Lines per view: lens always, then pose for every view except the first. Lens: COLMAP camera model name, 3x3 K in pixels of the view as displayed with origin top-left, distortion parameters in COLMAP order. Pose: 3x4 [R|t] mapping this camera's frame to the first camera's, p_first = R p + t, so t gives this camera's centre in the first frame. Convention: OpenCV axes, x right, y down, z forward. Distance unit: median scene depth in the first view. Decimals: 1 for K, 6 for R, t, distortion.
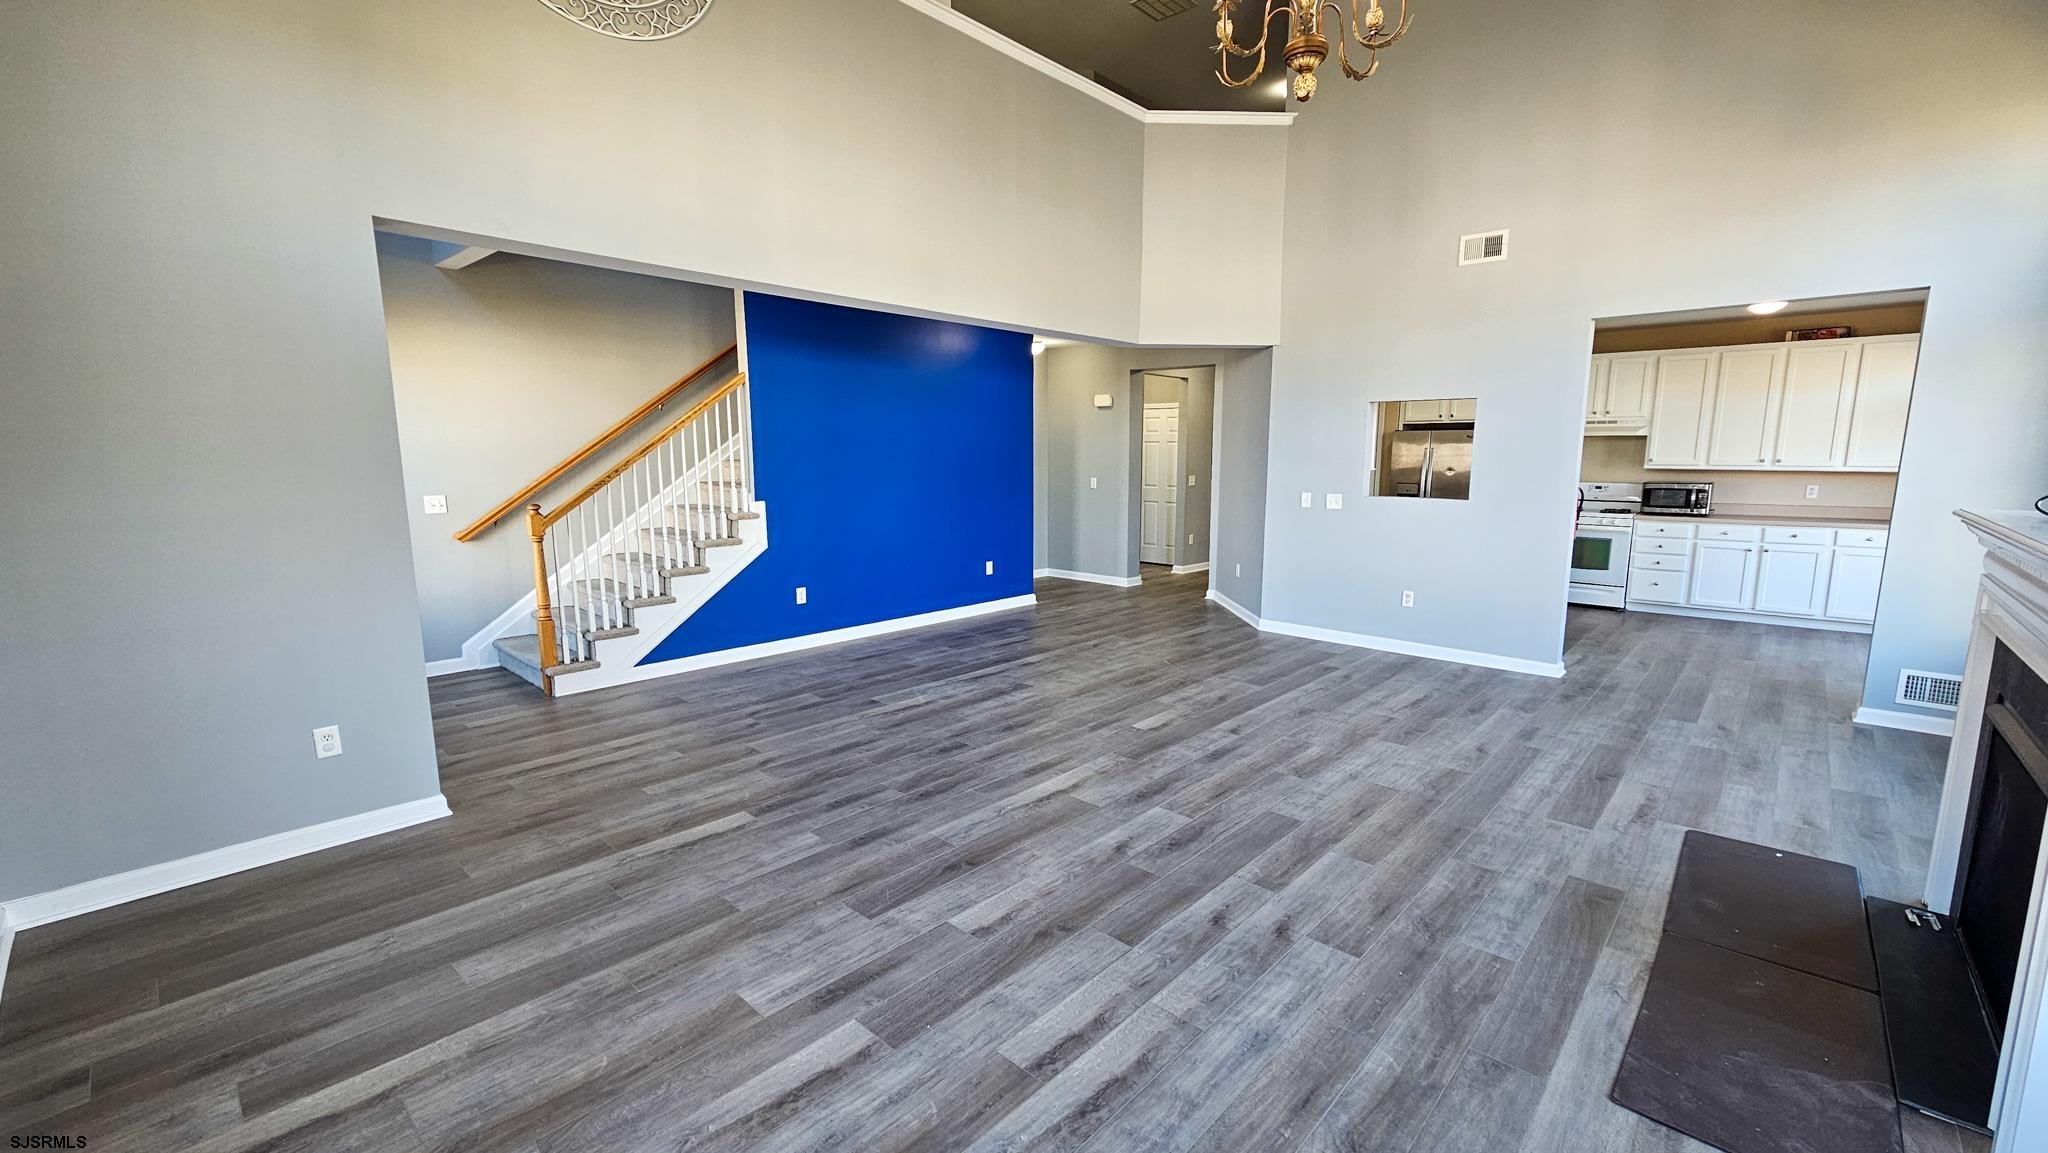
lens RADIAL K [[839.0, 0, 1035.1], [0, 839.0, 578.7], [0, 0, 1]] dist [0.002071, 0.000539]
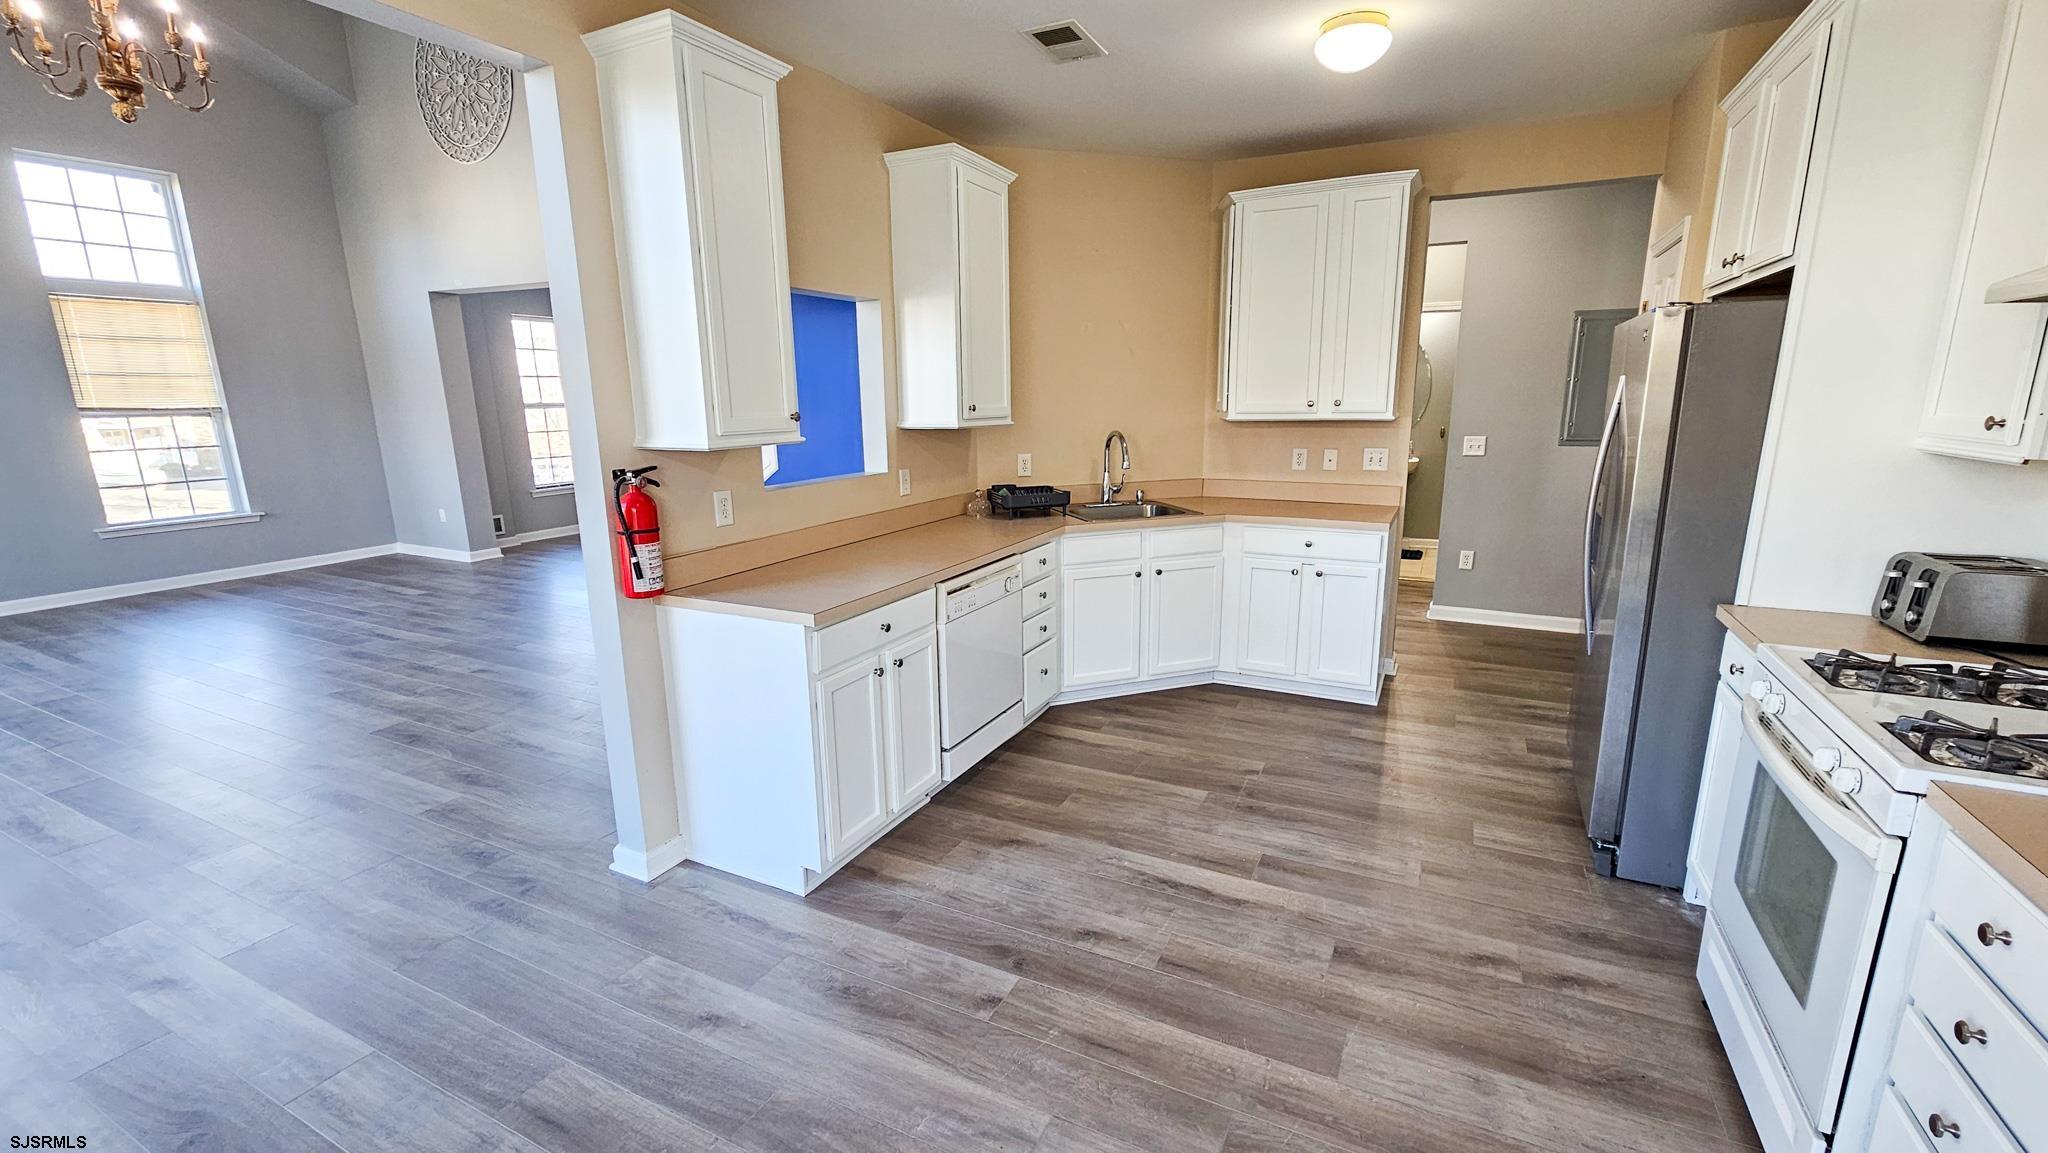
lens RADIAL K [[854.3, 0, 1028.5], [0, 854.3, 580.2], [0, 0, 1]] dist [0.000269, 0.000735]
pose [[0.270358, 0.206721, -0.940305, 1.206911], [-0.136875, 0.975008, 0.174996, -0.175277], [0.952981, 0.081393, 0.291896, 1.160579]]
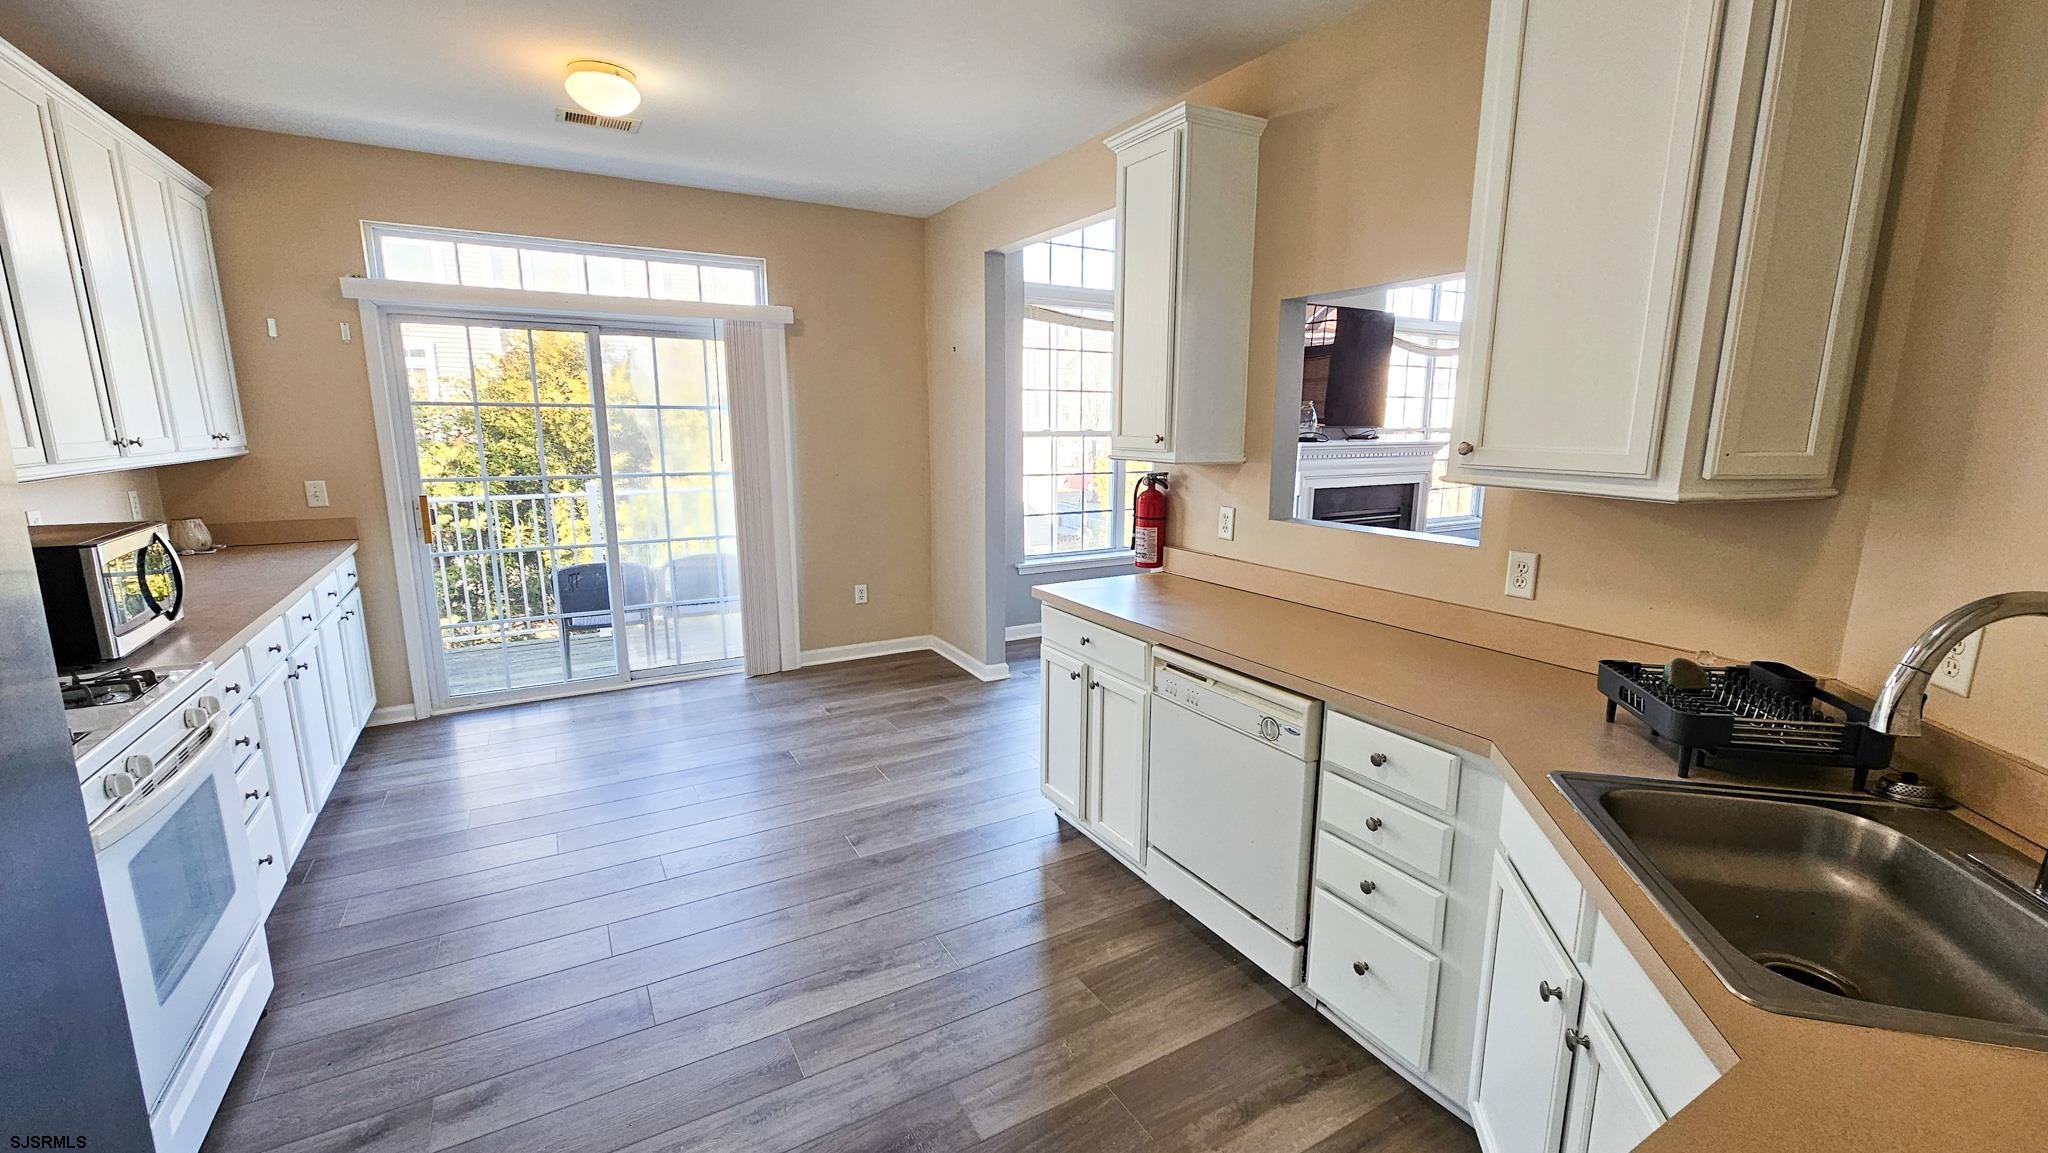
lens RADIAL K [[841.8, 0, 1024.0], [0, 841.8, 576.5], [0, 0, 1]] dist [0.001542, 0.000167]
pose [[-0.951194, -0.057529, 0.303185, 0.588026], [0.046223, 0.944825, 0.324297, -0.256778], [-0.305113, 0.322483, -0.896053, 1.700650]]
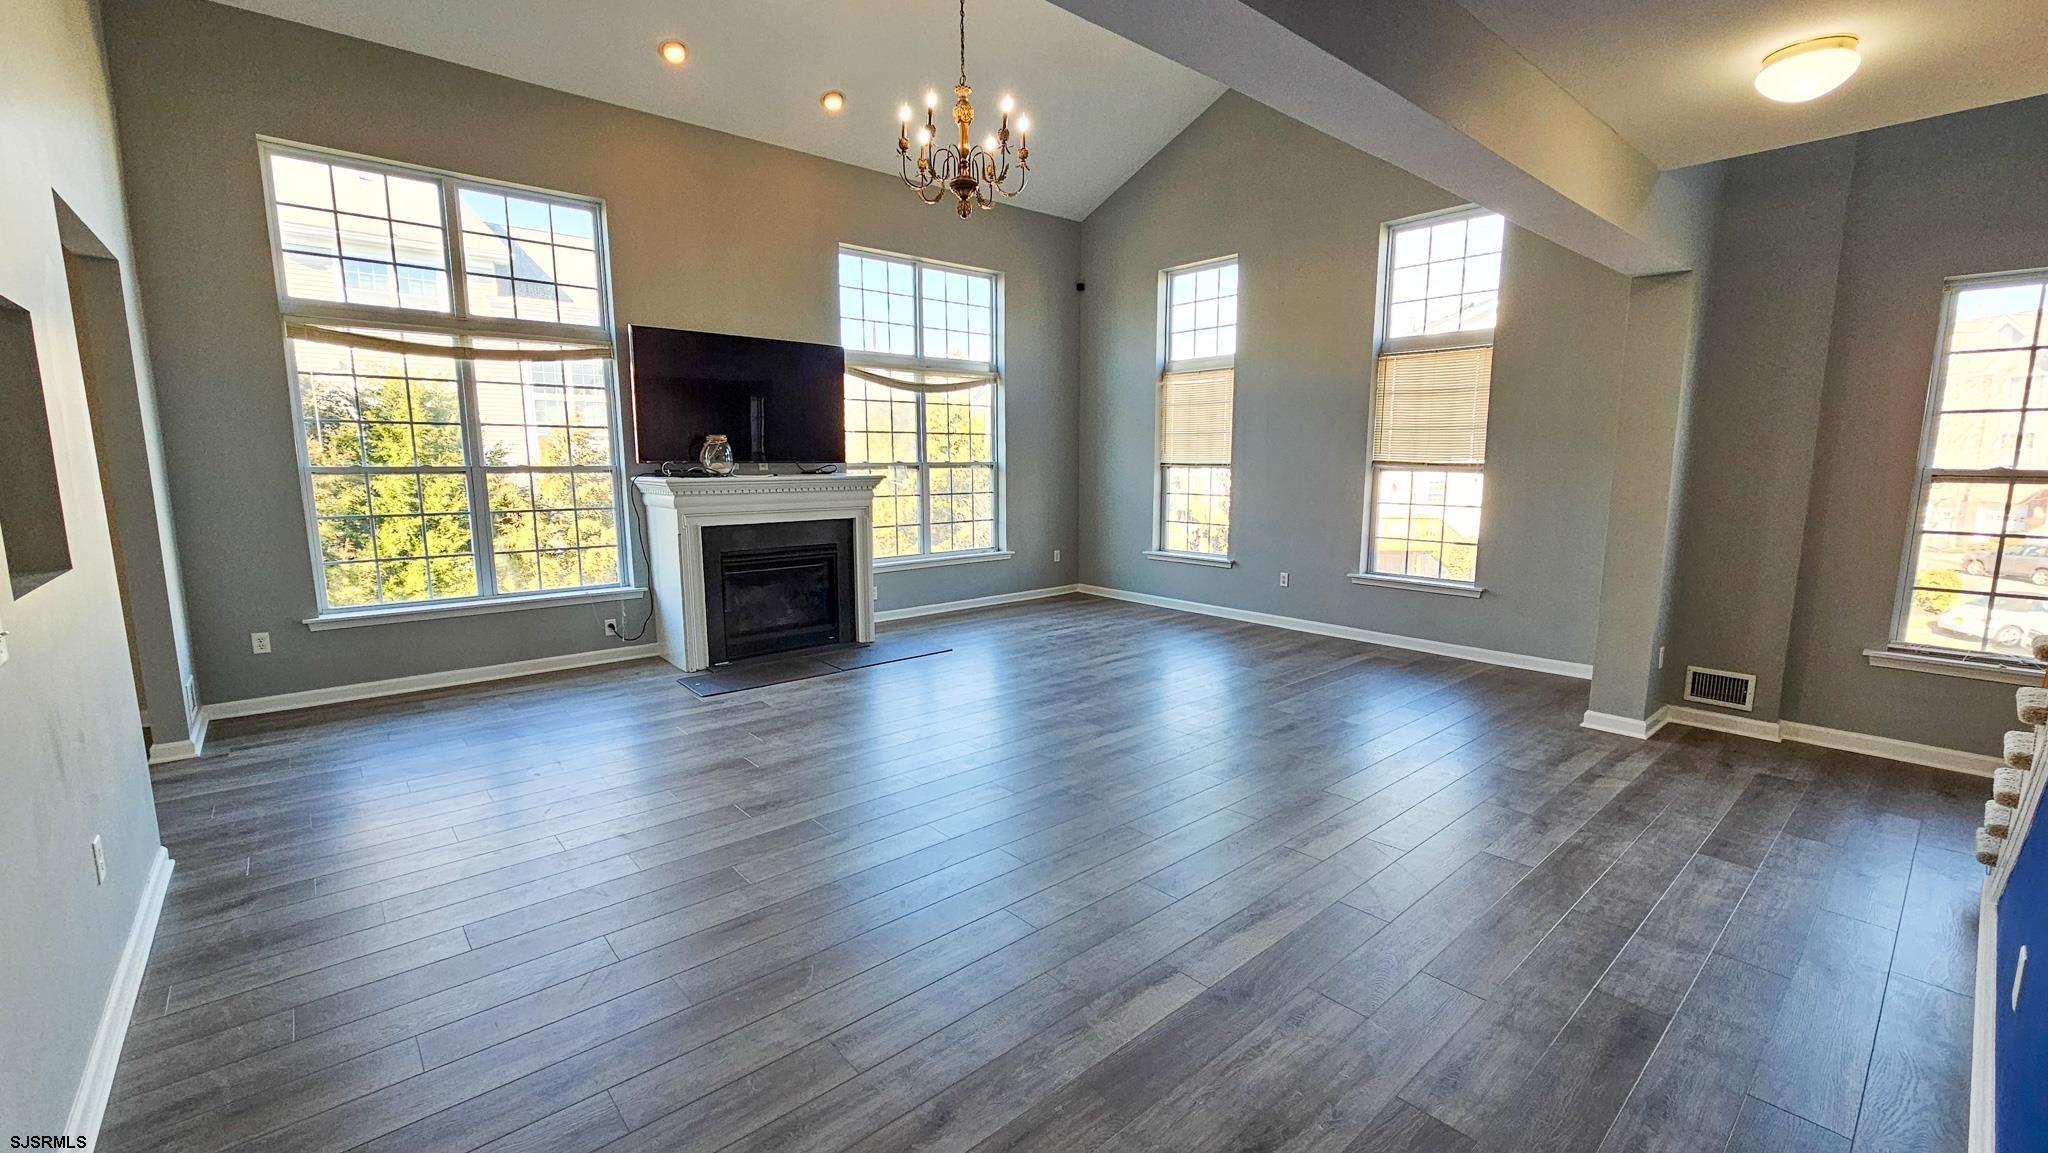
lens RADIAL K [[837.6, 0, 1024.0], [0, 837.6, 576.5], [0, 0, 1]] dist [0.024524, 0.000069]
pose [[-0.993184, -0.017486, 0.115238, 0.015753], [0.017520, 0.955053, 0.295918, -0.234809], [-0.115233, 0.295920, -0.948236, 1.523792]]
